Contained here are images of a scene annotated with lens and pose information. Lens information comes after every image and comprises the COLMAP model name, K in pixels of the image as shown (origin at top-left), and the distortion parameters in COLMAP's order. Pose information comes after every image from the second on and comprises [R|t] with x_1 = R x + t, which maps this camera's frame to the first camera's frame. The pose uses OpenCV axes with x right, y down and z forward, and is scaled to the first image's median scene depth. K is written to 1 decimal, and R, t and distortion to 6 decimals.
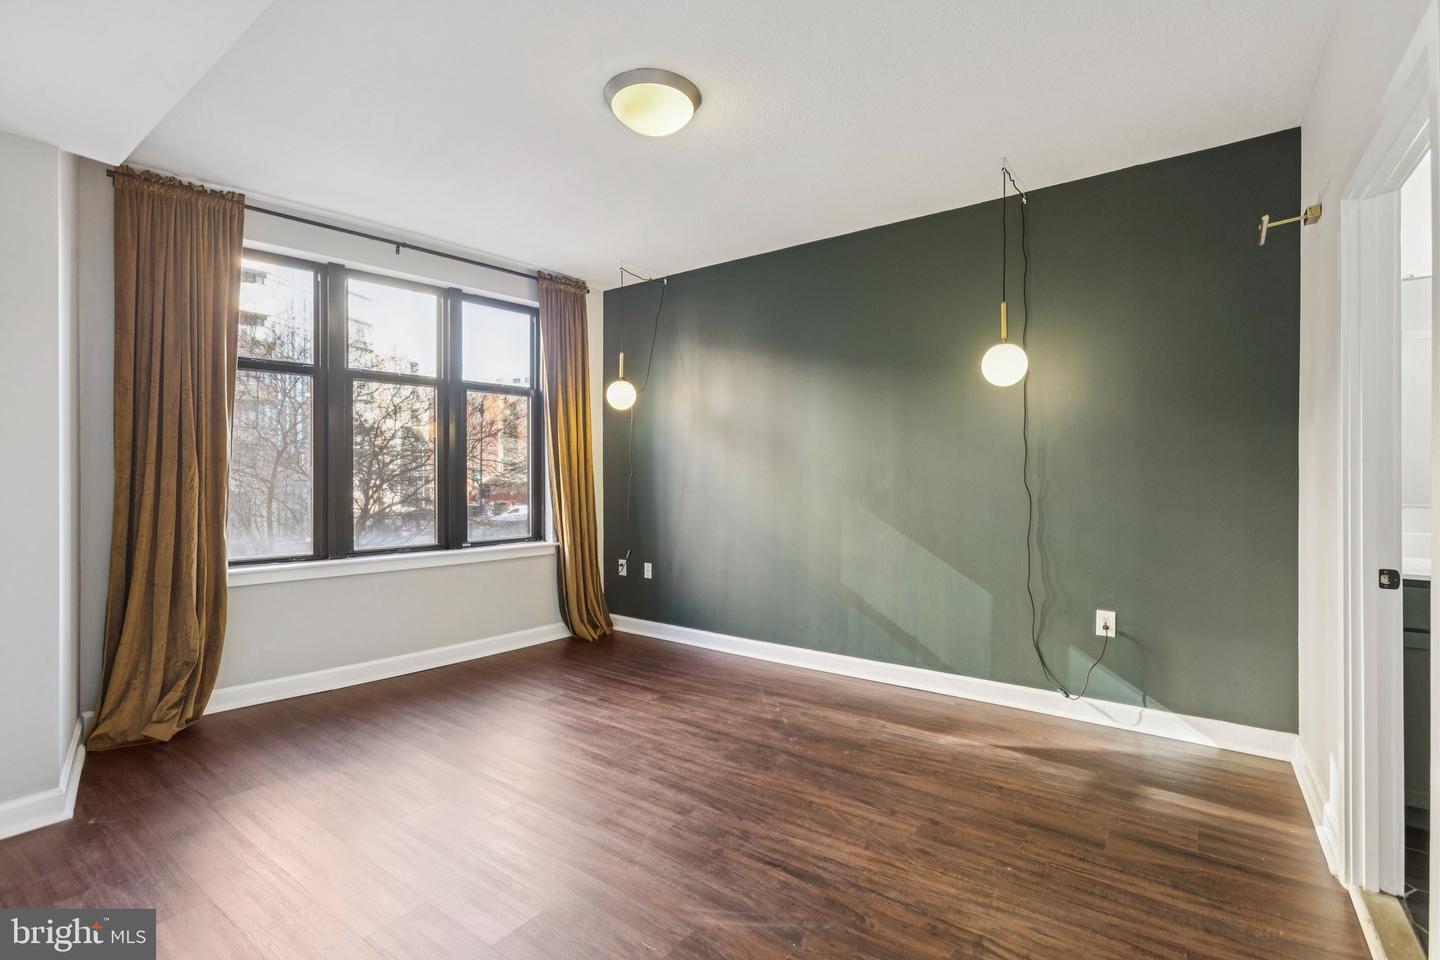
lens RADIAL K [[651.6, 0, 724.3], [0, 651.6, 476.4], [0, 0, 1]] dist [0.001392, 0.006506]
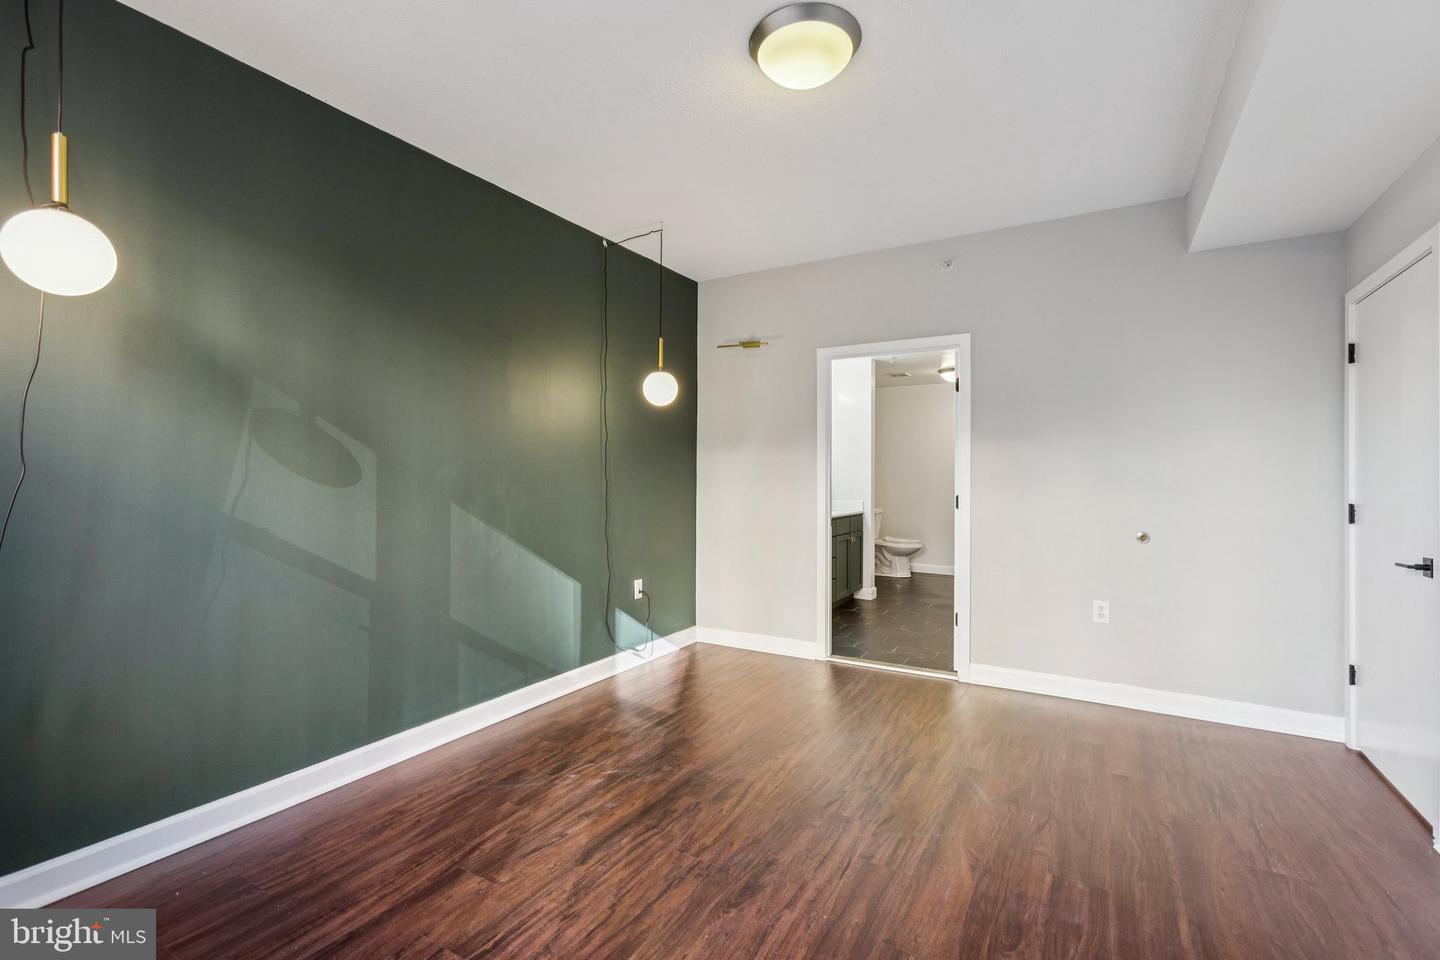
lens RADIAL K [[651.6, 0, 715.2], [0, 651.6, 475.0], [0, 0, 1]] dist [0.001392, 0.006506]
pose [[-0.090087, 0.005185, 0.995920, -0.754333], [0.001116, 0.999986, -0.005105, -0.002869], [-0.995933, 0.000651, -0.090092, 0.939534]]
